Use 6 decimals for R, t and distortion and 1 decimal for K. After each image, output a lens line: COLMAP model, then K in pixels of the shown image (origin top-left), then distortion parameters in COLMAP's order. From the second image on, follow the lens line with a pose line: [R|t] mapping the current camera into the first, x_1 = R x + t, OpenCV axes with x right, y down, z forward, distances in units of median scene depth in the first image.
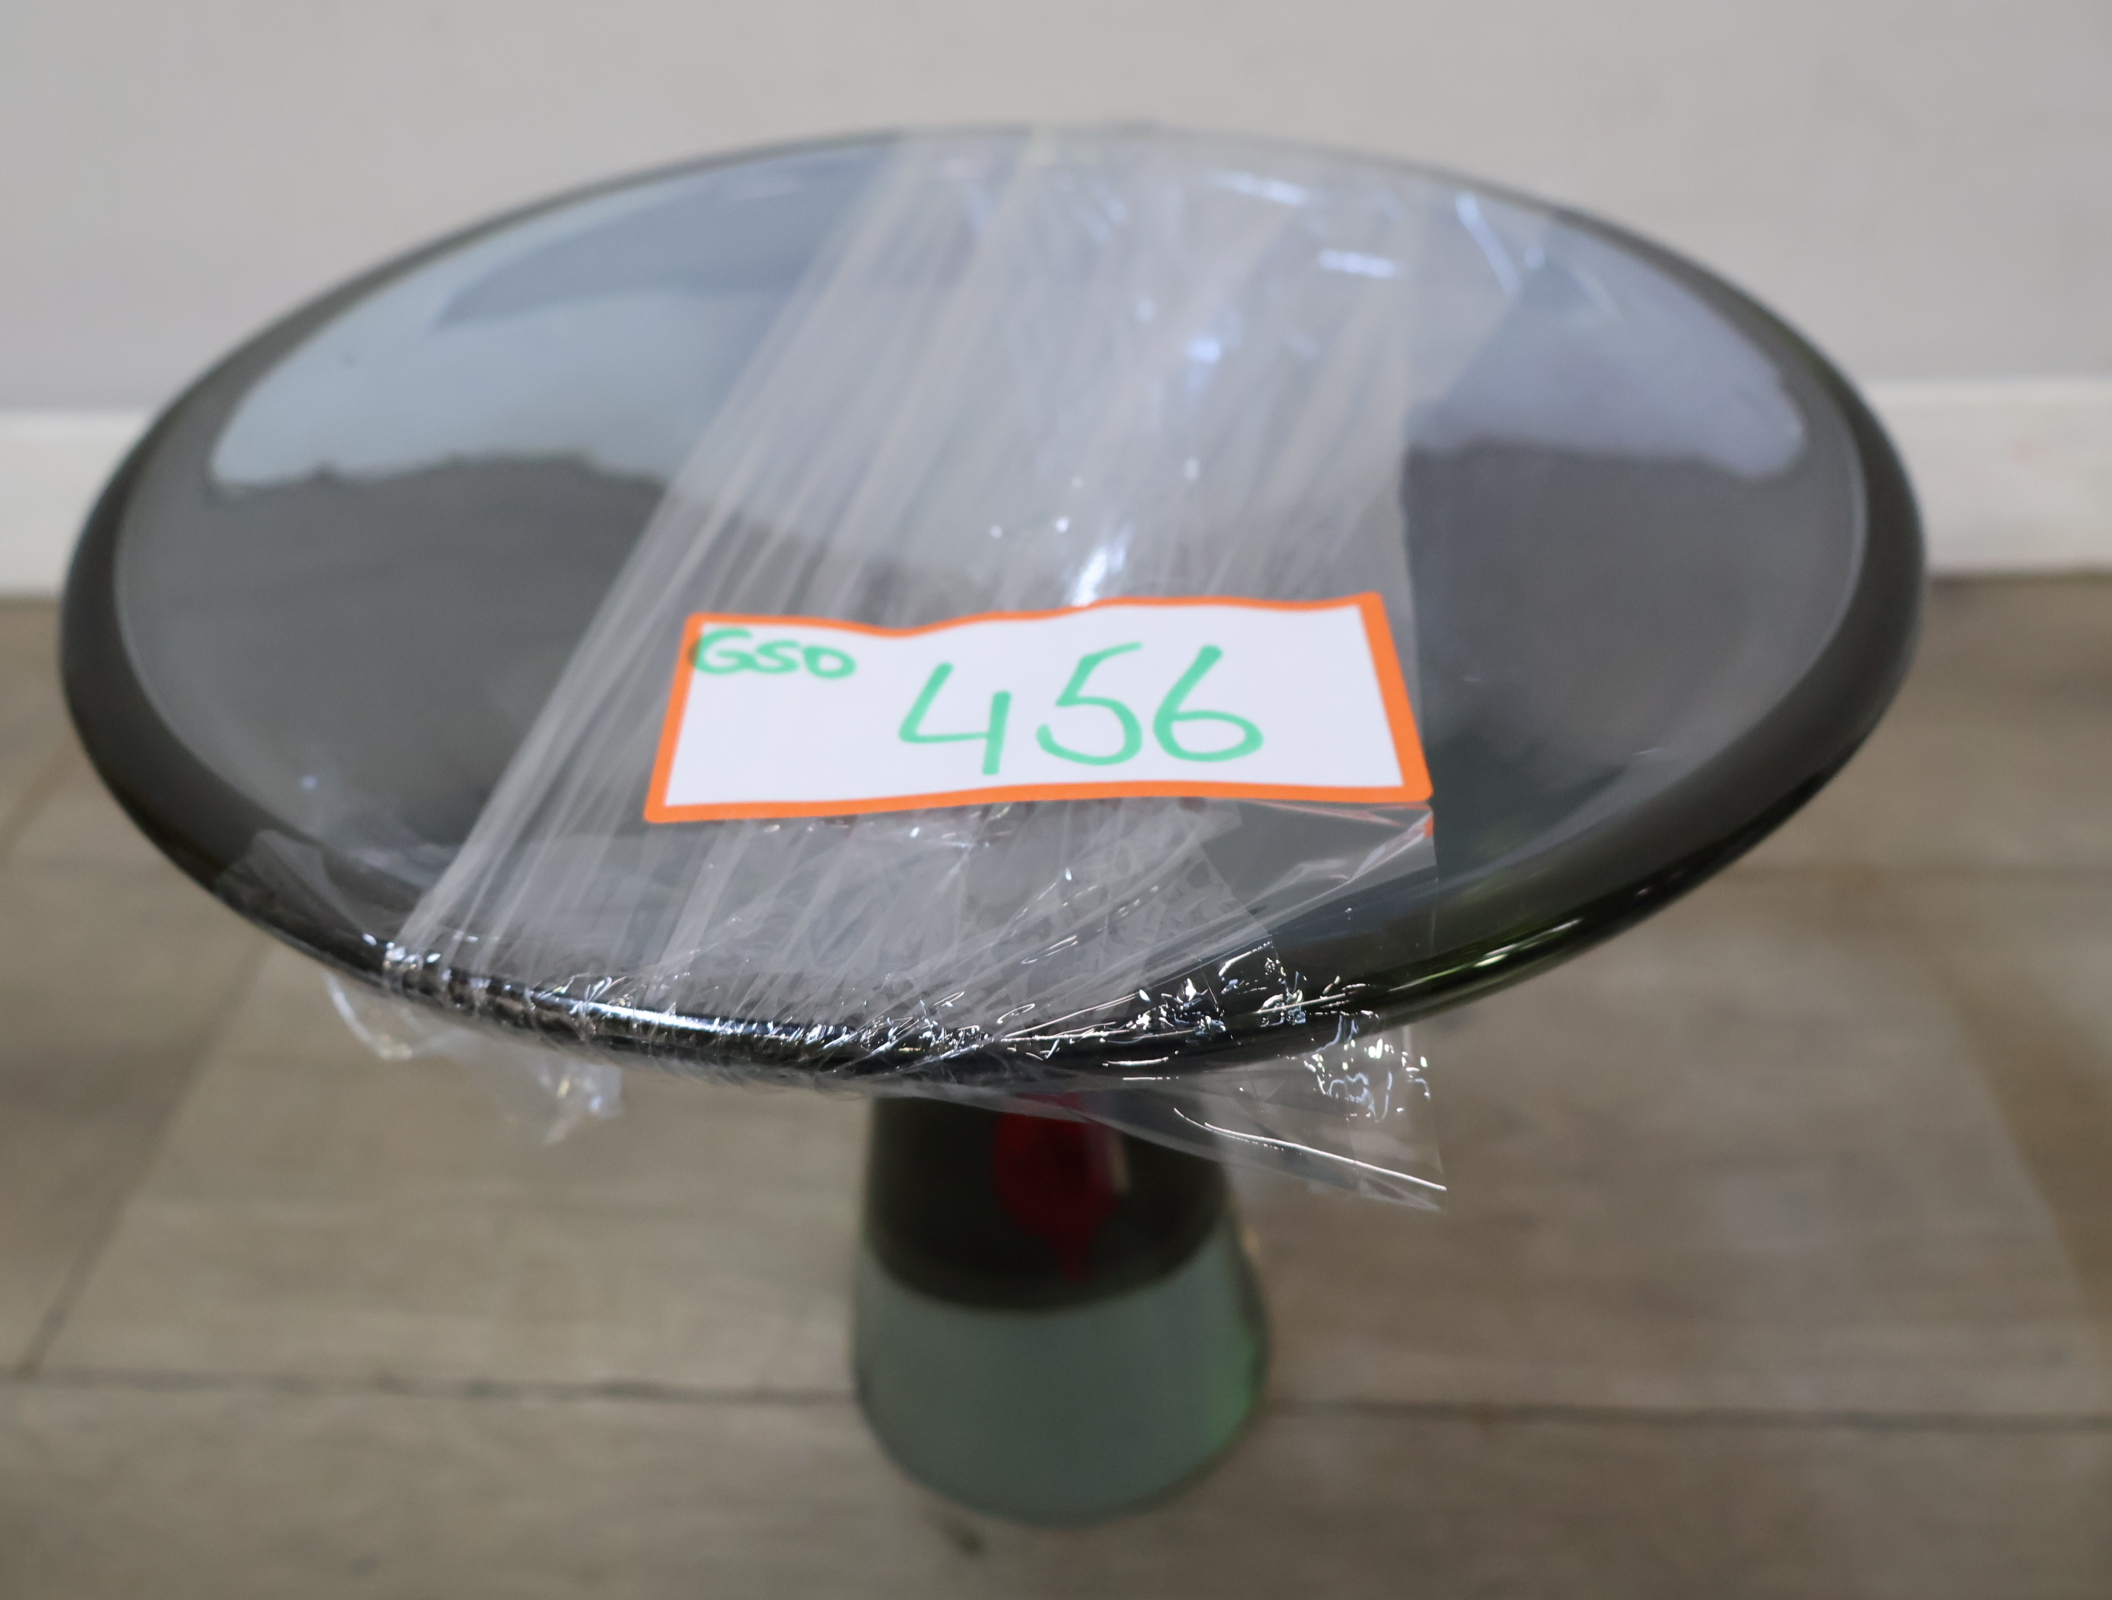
lens RADIAL K [[2033.6, 0, 1035.8], [0, 2033.6, 804.4], [0, 0, 1]] dist [0.006241, 0.000000]
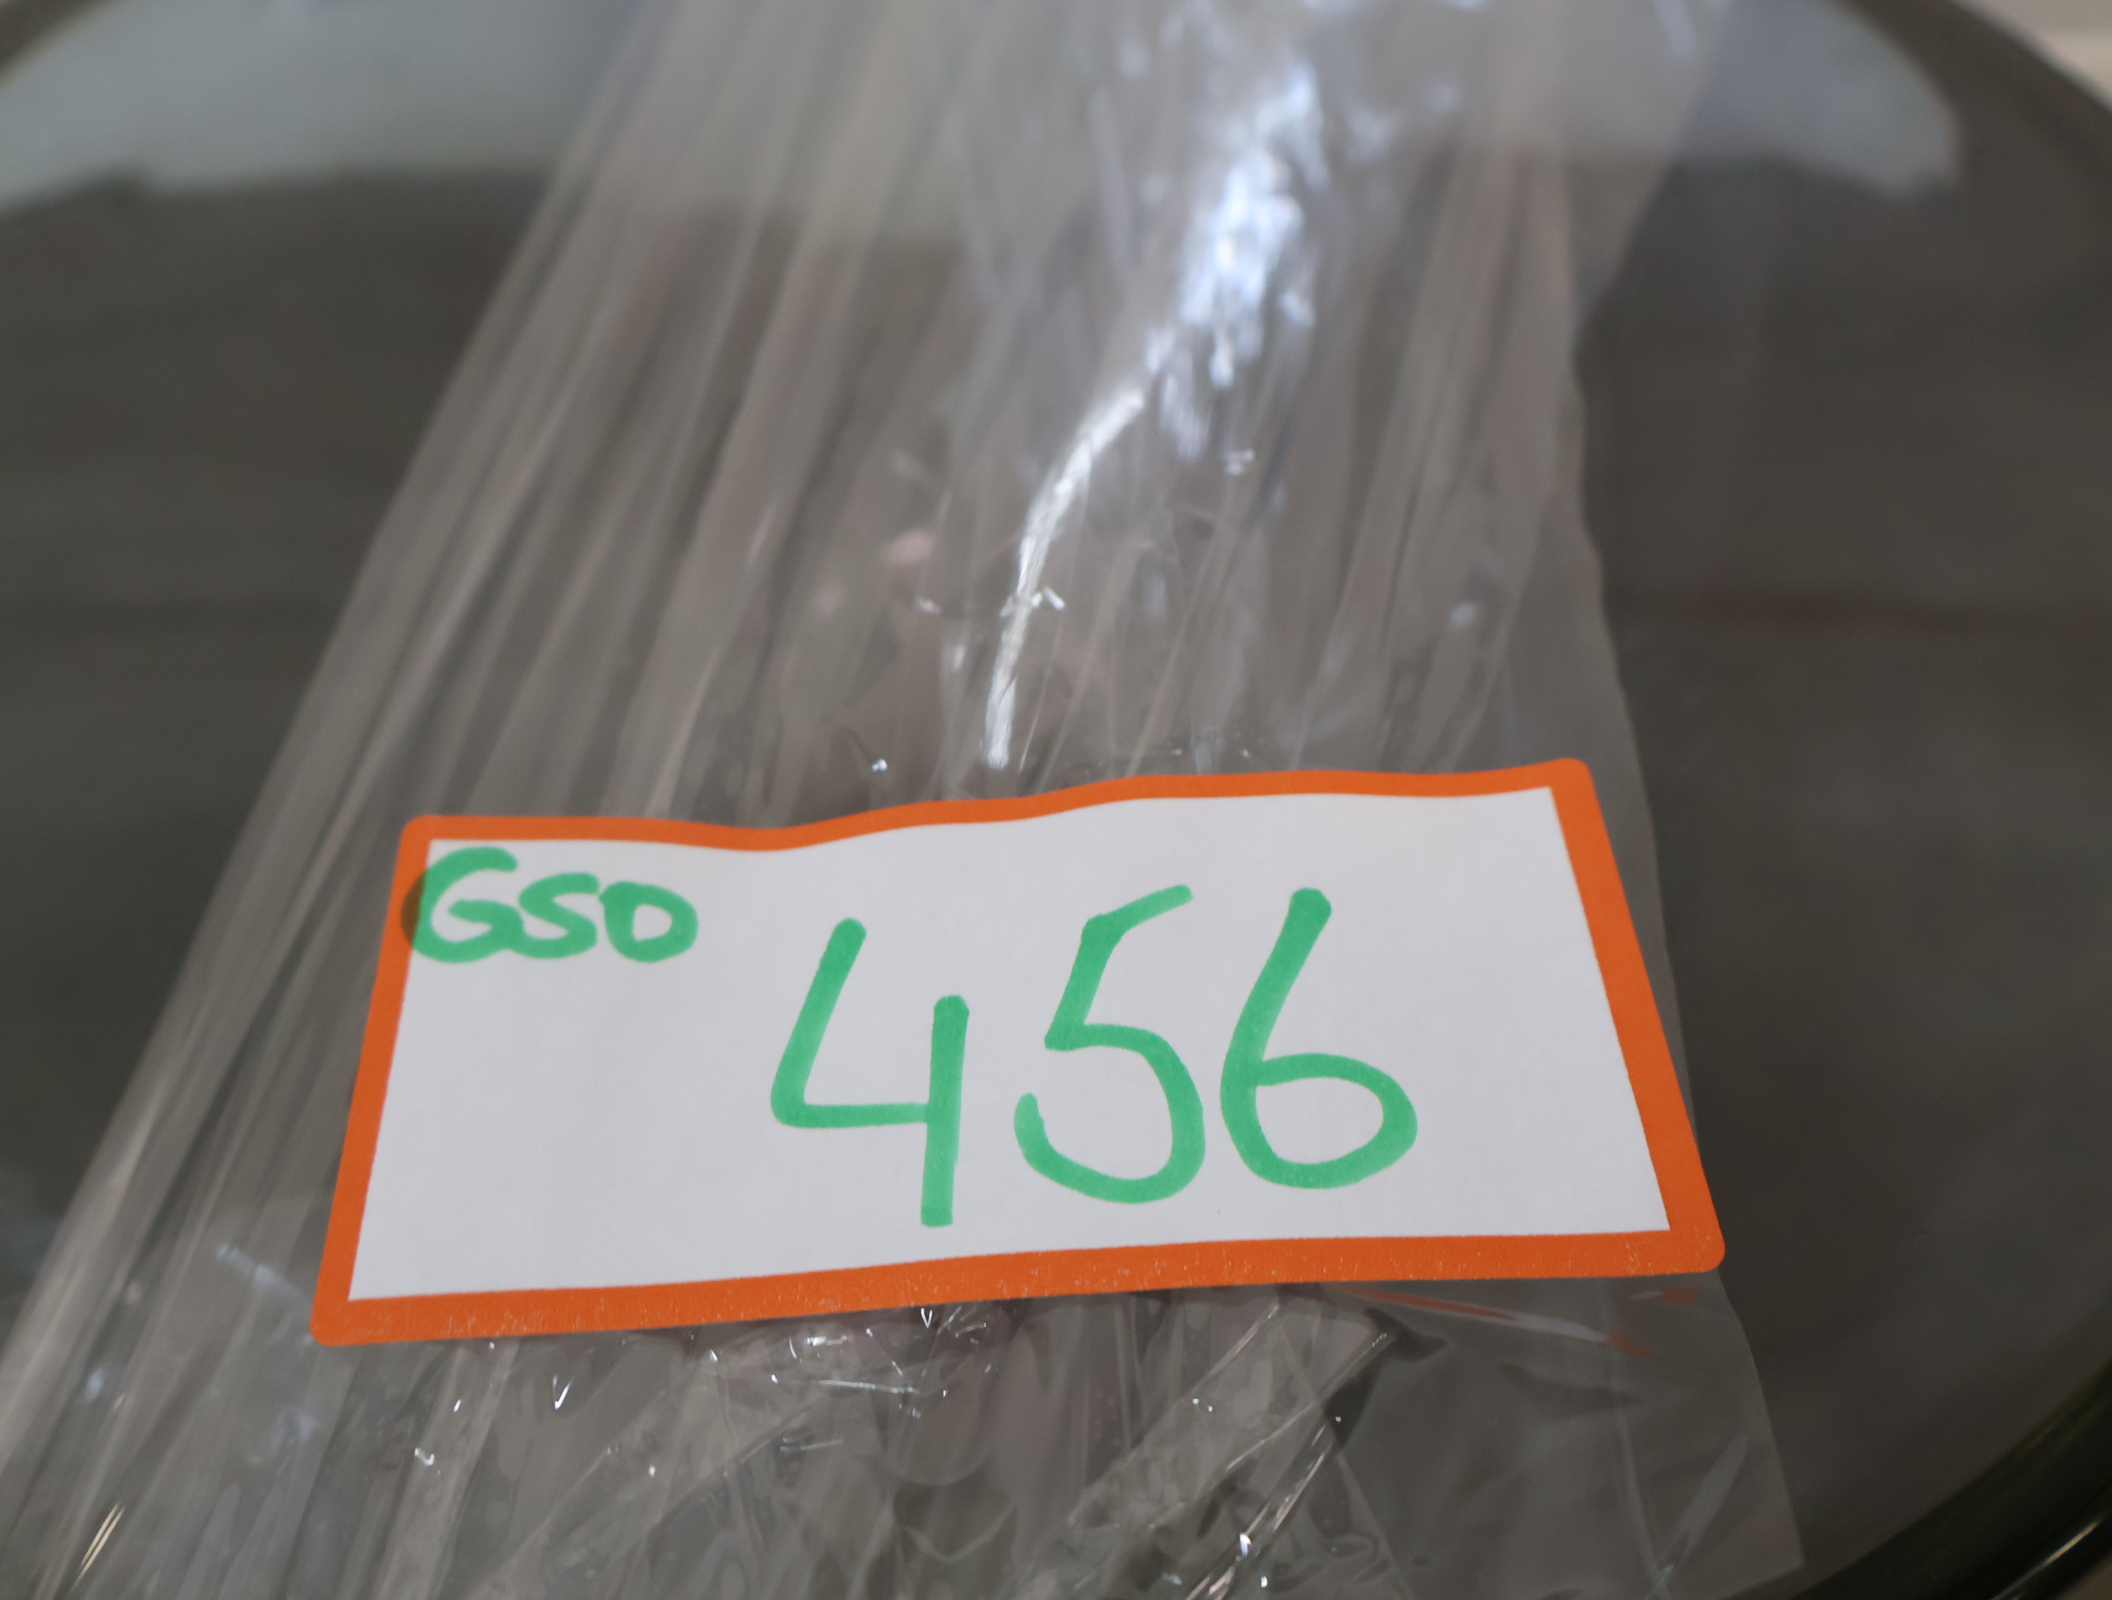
lens RADIAL K [[2033.6, 0, 1066.0], [0, 2033.6, 797.5], [0, 0, 1]] dist [0.006241, 0.000000]
pose [[0.998853, -0.026414, 0.039932, -0.005707], [0.017171, 0.976193, 0.216224, -0.236572], [-0.044693, -0.215291, 0.975527, 0.454274]]
